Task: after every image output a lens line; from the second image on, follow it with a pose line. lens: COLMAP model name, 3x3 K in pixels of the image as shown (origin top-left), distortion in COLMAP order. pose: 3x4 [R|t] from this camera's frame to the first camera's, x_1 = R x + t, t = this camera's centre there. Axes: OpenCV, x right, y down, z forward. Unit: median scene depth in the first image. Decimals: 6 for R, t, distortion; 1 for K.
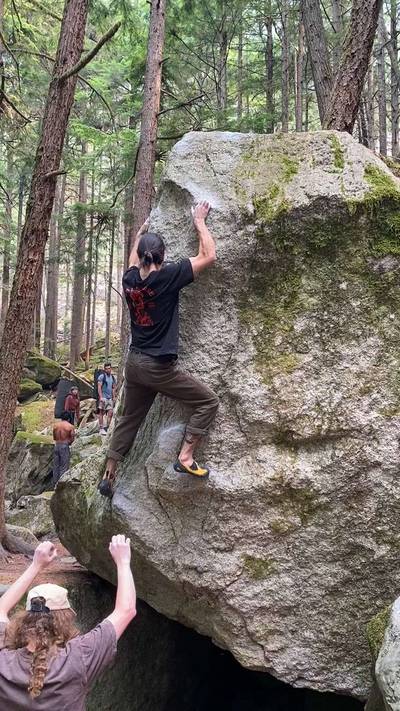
lens RADIAL K [[616.1, 0, 200.0], [0, 616.1, 355.5], [0, 0, 1]] dist [0.133372, -0.325553]
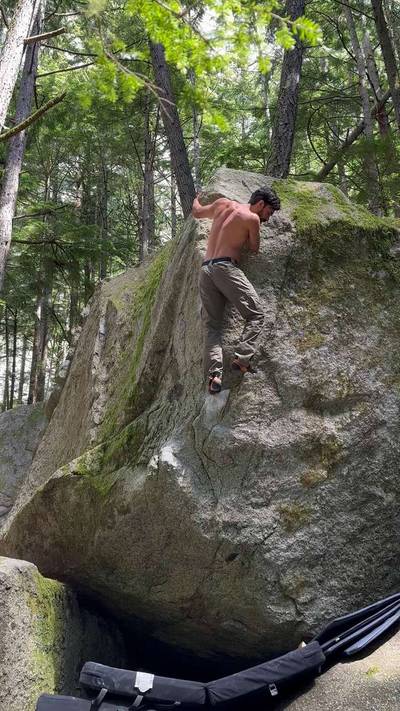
lens RADIAL K [[664.5, 0, 224.5], [0, 664.5, 333.5], [0, 0, 1]] dist [0.086233, -0.021875]
pose [[0.915209, 0.114912, 0.386248, -0.534841], [0.006035, 0.954465, -0.298262, 0.391333], [-0.402934, 0.275303, 0.872842, -0.093891]]
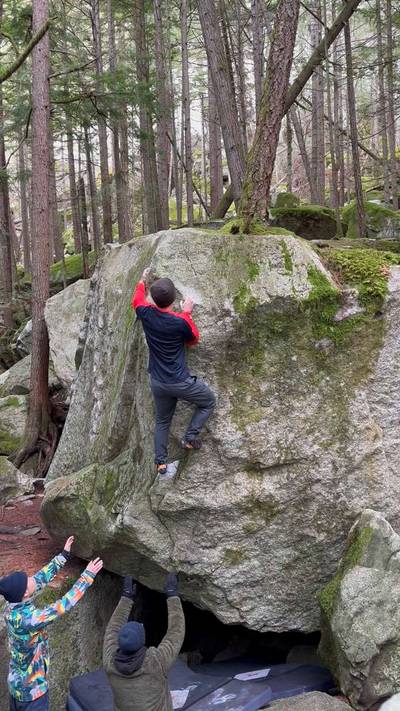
lens RADIAL K [[598.4, 0, 197.2], [0, 598.4, 354.7], [0, 0, 1]] dist [0.199827, -0.439882]
pose [[0.975893, -0.066267, 0.207945, -0.247276], [0.035188, 0.988098, 0.149747, -0.317214], [-0.215393, -0.138820, 0.966610, -0.231679]]
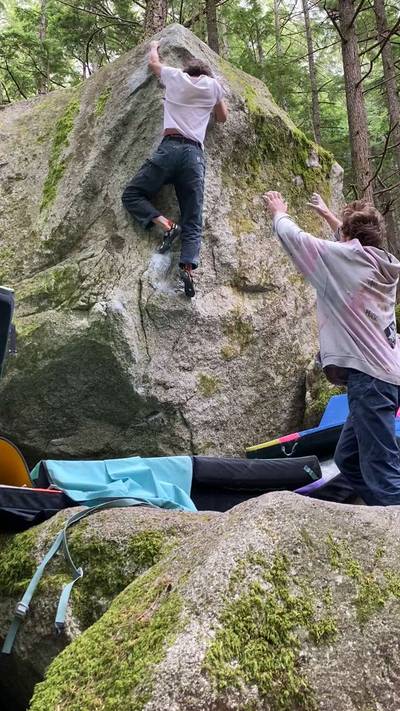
lens RADIAL K [[616.1, 0, 200.0], [0, 616.1, 355.5], [0, 0, 1]] dist [0.133372, -0.325553]
pose [[0.608066, 0.183808, 0.772315, -0.852700], [-0.057304, 0.980452, -0.188227, 0.519097], [-0.791816, 0.070197, 0.606713, 0.312151]]
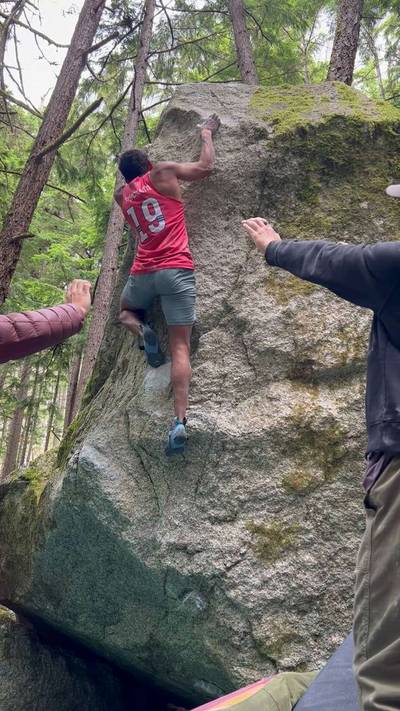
lens RADIAL K [[616.1, 0, 200.0], [0, 616.1, 355.5], [0, 0, 1]] dist [0.133372, -0.325553]
pose [[0.993737, 0.059102, 0.094833, -0.078059], [-0.026206, 0.948269, -0.316384, 0.378823], [-0.108626, 0.311917, 0.943879, 0.228704]]
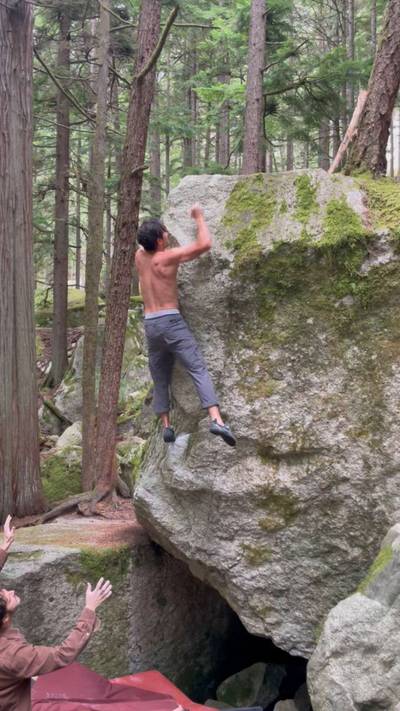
lens RADIAL K [[591.4, 0, 199.1], [0, 591.4, 354.0], [0, 0, 1]] dist [0.113190, -0.191409]
pose [[0.963690, -0.015935, -0.266549, 0.311218], [0.048962, 0.991839, 0.117722, -0.181926], [0.262498, -0.126498, 0.956605, -0.062708]]
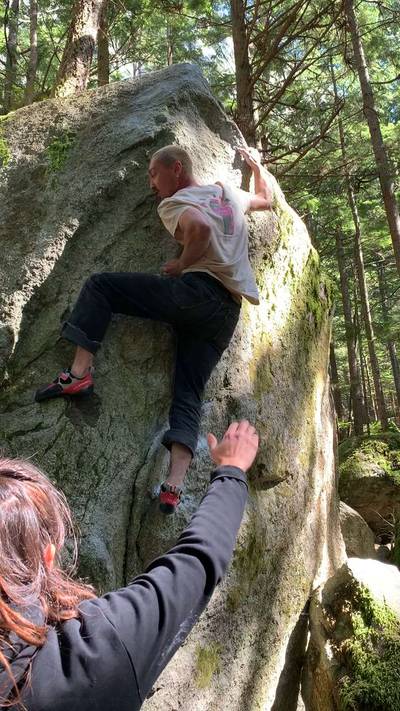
lens RADIAL K [[621.3, 0, 202.1], [0, 621.3, 353.0], [0, 0, 1]] dist [0.049361, -0.010731]
pose [[0.315088, 0.343360, 0.884773, -0.624811], [-0.073089, 0.938270, -0.338093, 0.261010], [-0.946244, 0.041862, 0.320733, 0.804733]]
